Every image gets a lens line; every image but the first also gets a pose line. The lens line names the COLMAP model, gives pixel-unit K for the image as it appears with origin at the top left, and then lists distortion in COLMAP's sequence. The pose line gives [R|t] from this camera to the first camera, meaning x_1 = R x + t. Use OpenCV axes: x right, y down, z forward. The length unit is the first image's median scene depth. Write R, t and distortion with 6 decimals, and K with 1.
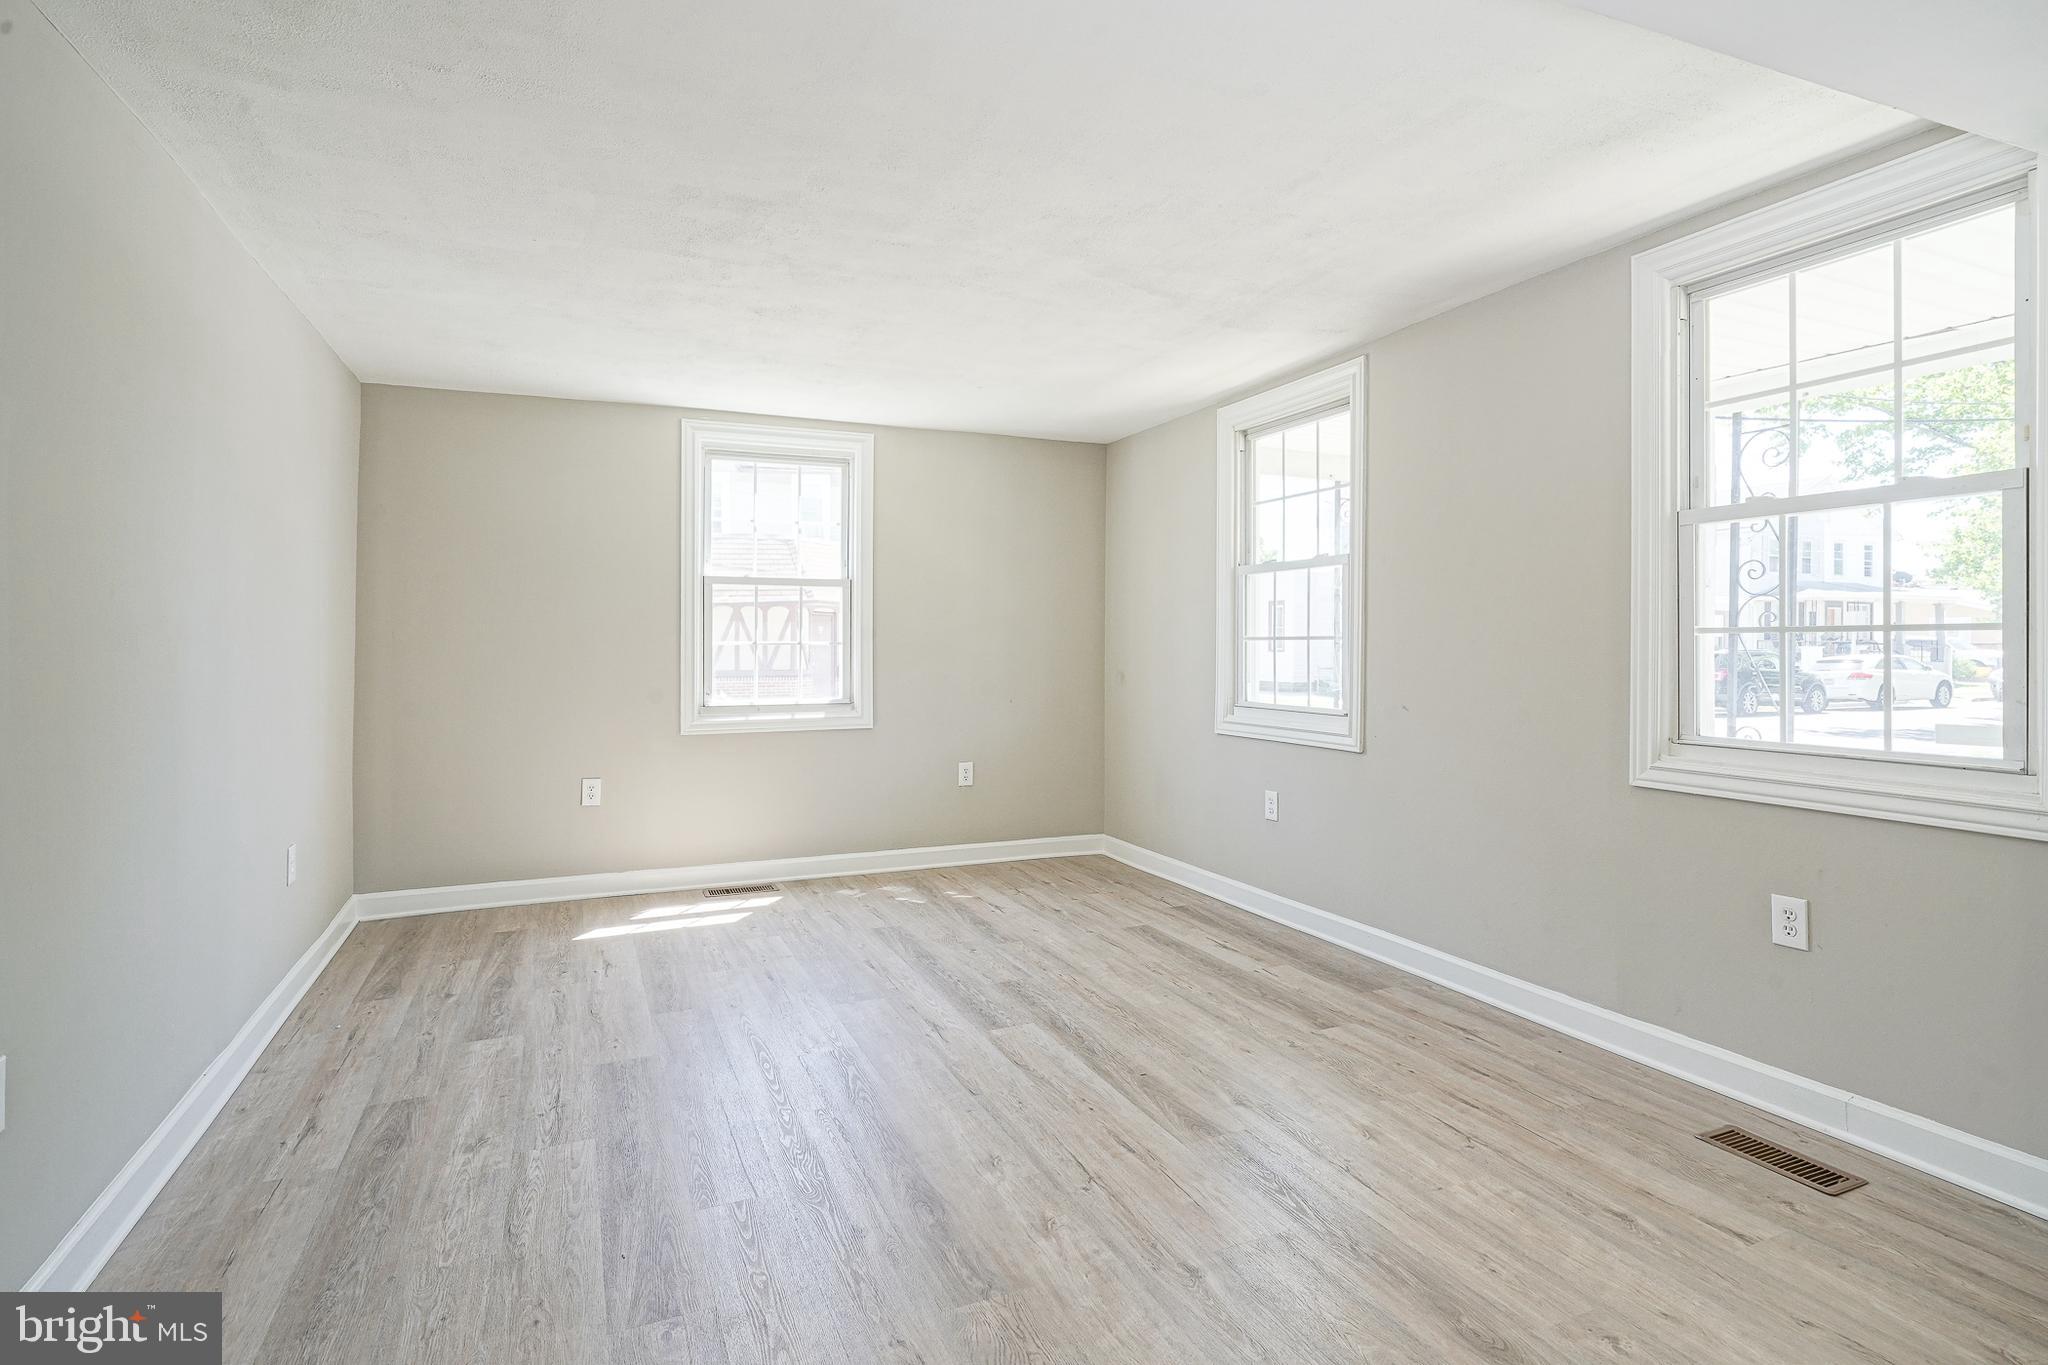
lens RADIAL K [[1011.4, 0, 1015.3], [0, 1011.4, 644.1], [0, 0, 1]] dist [-0.004886, 0.002360]
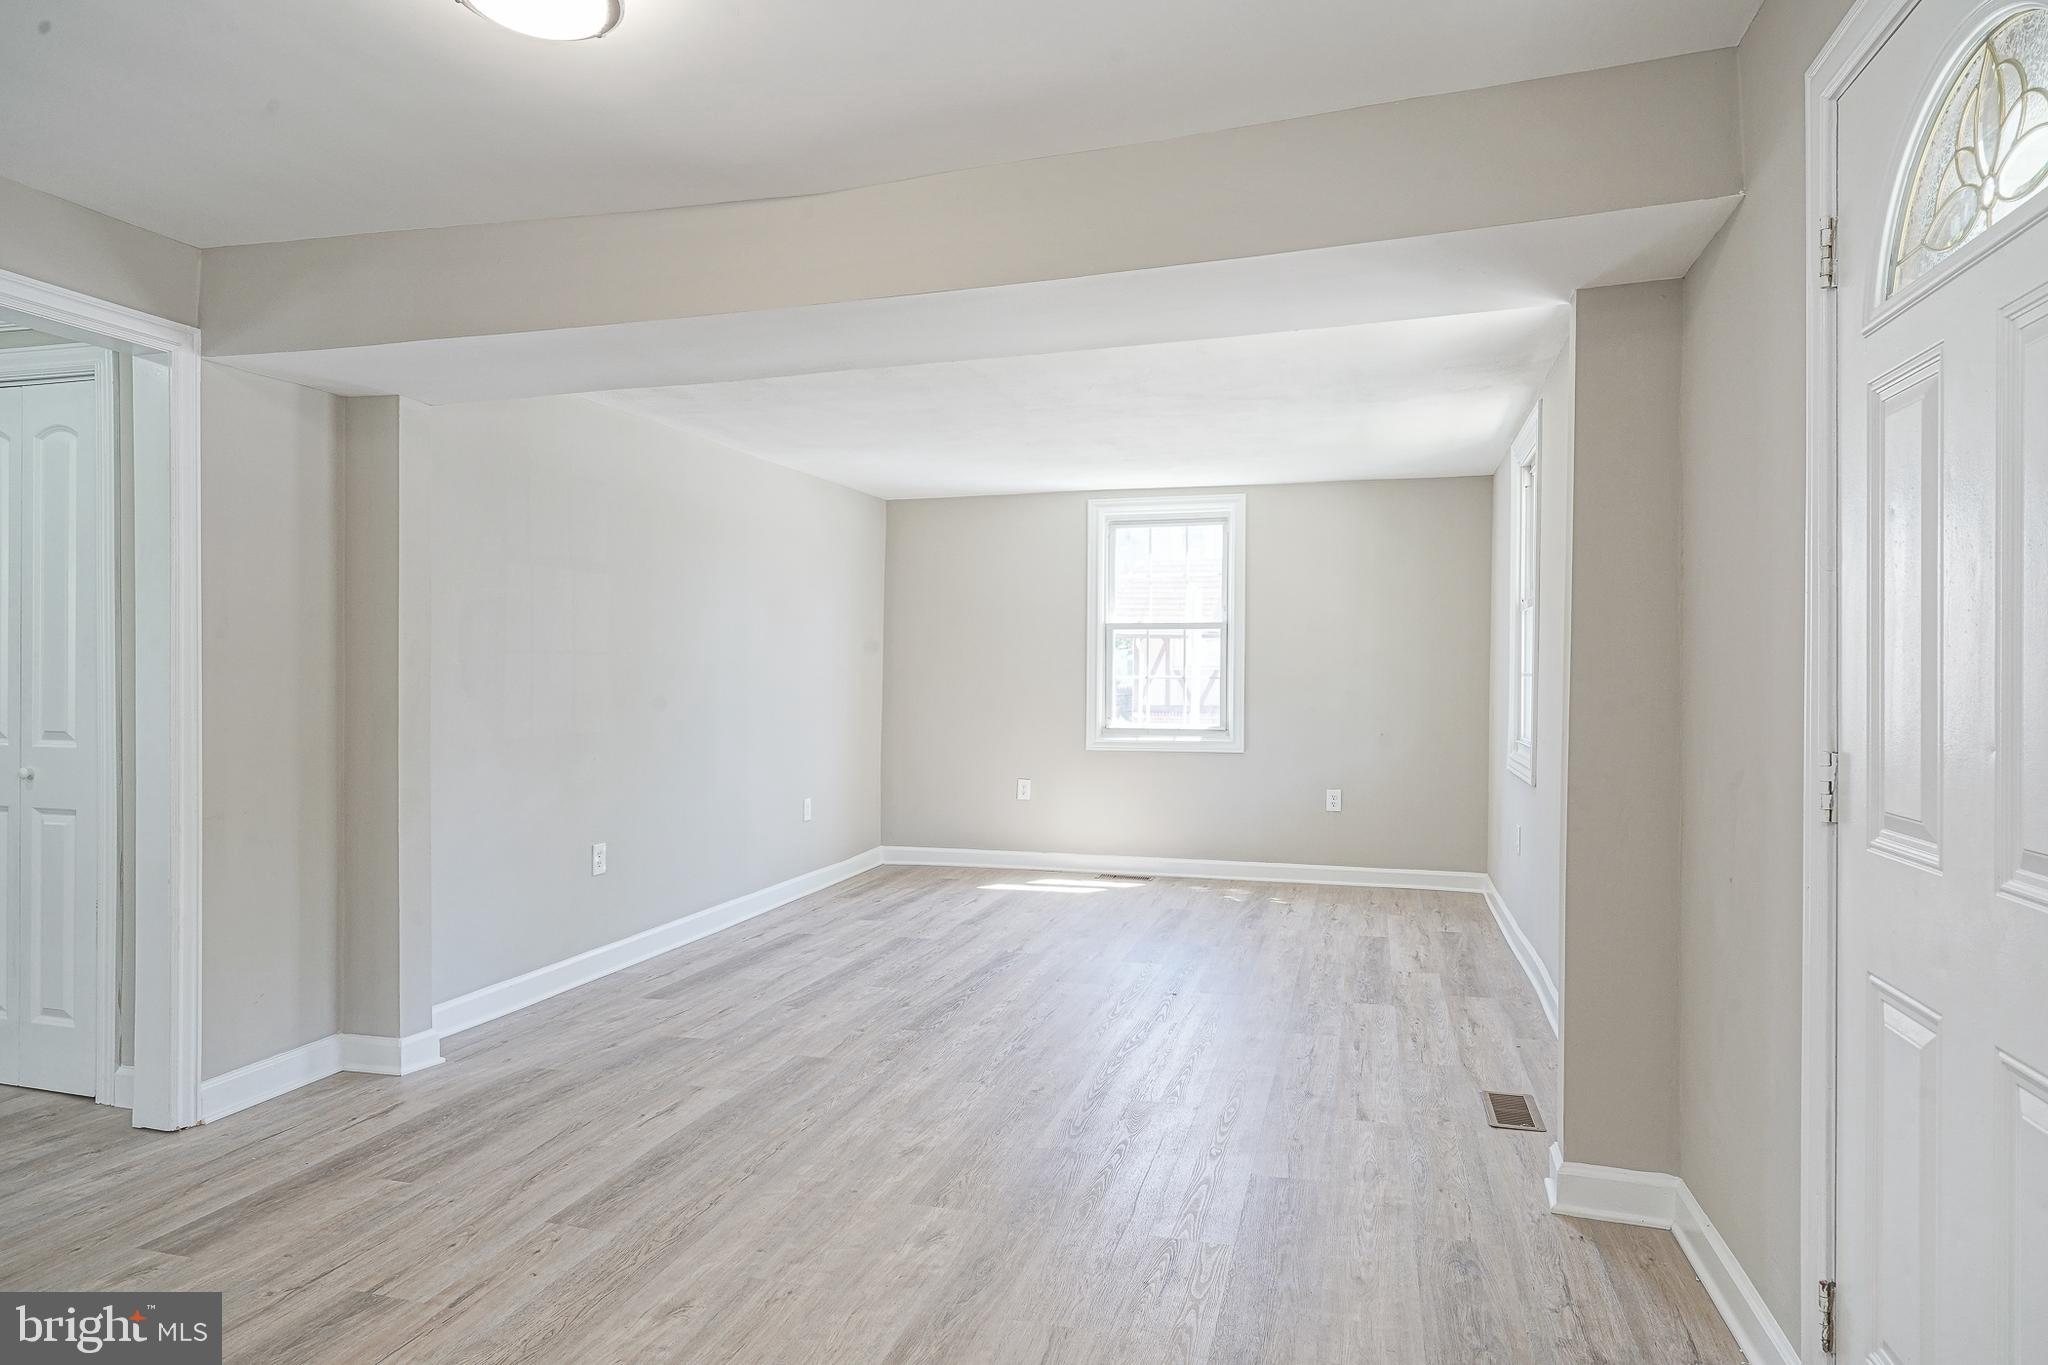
lens RADIAL K [[1220.7, 0, 1036.6], [0, 1220.7, 682.1], [0, 0, 1]] dist [0.016298, -0.000706]
pose [[0.777491, 0.005189, -0.628873, 0.871647], [-0.004266, 0.999986, 0.002977, 0.001181], [0.628880, 0.000368, 0.777503, -0.340579]]
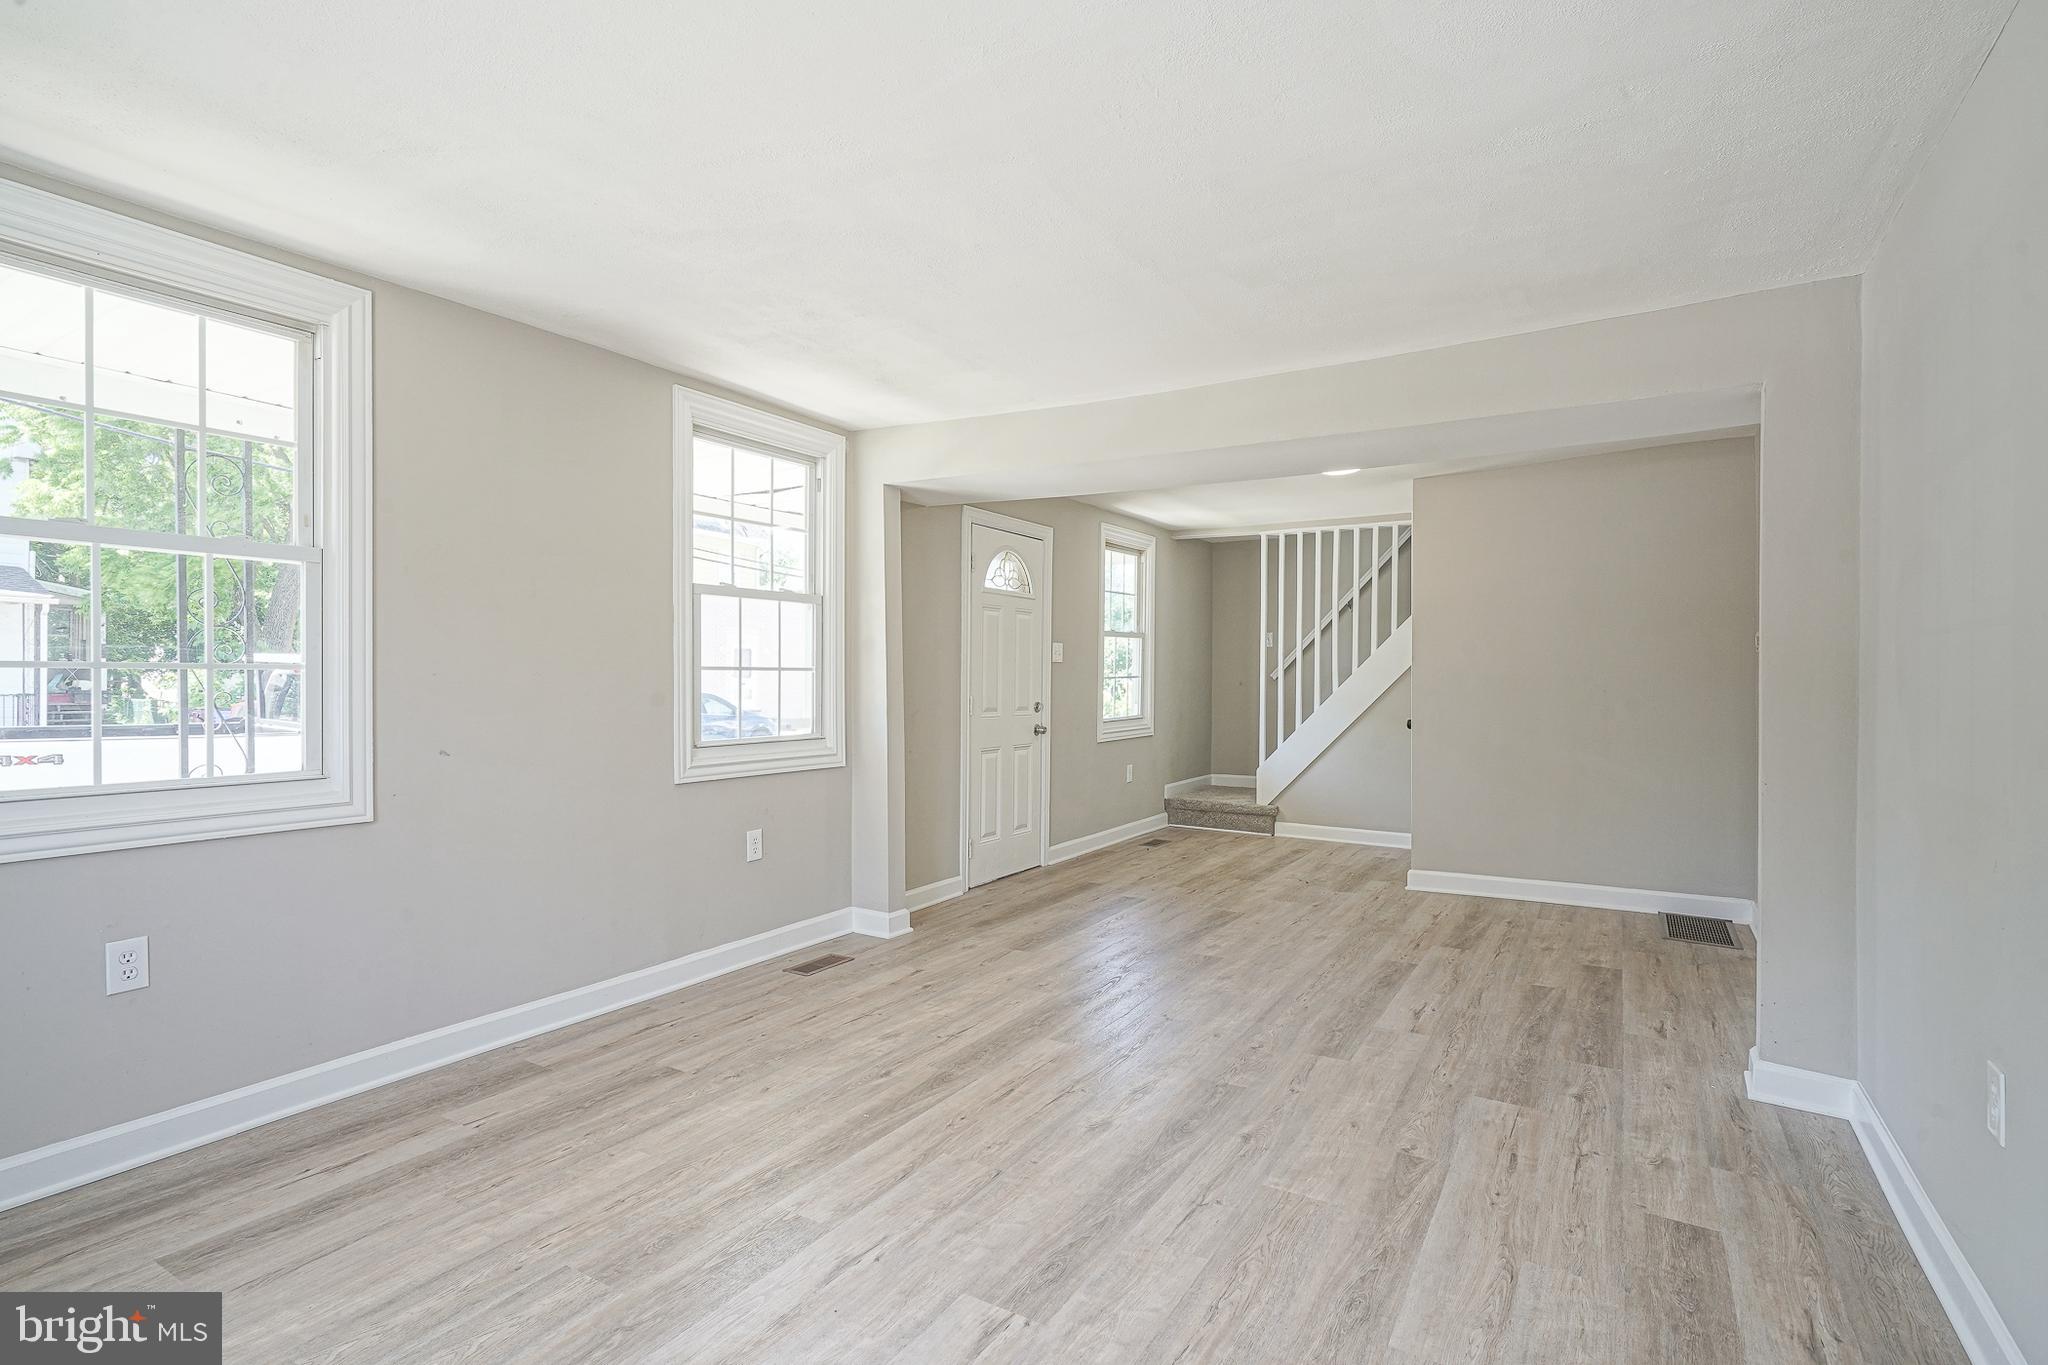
lens RADIAL K [[1011.4, 0, 1024.8], [0, 1011.4, 697.1], [0, 0, 1]] dist [-0.004886, 0.002360]
pose [[-0.578222, -0.013568, 0.815766, -0.644108], [-0.000677, 0.999869, 0.016151, 0.005192], [-0.815879, 0.008787, -0.578156, 1.230657]]
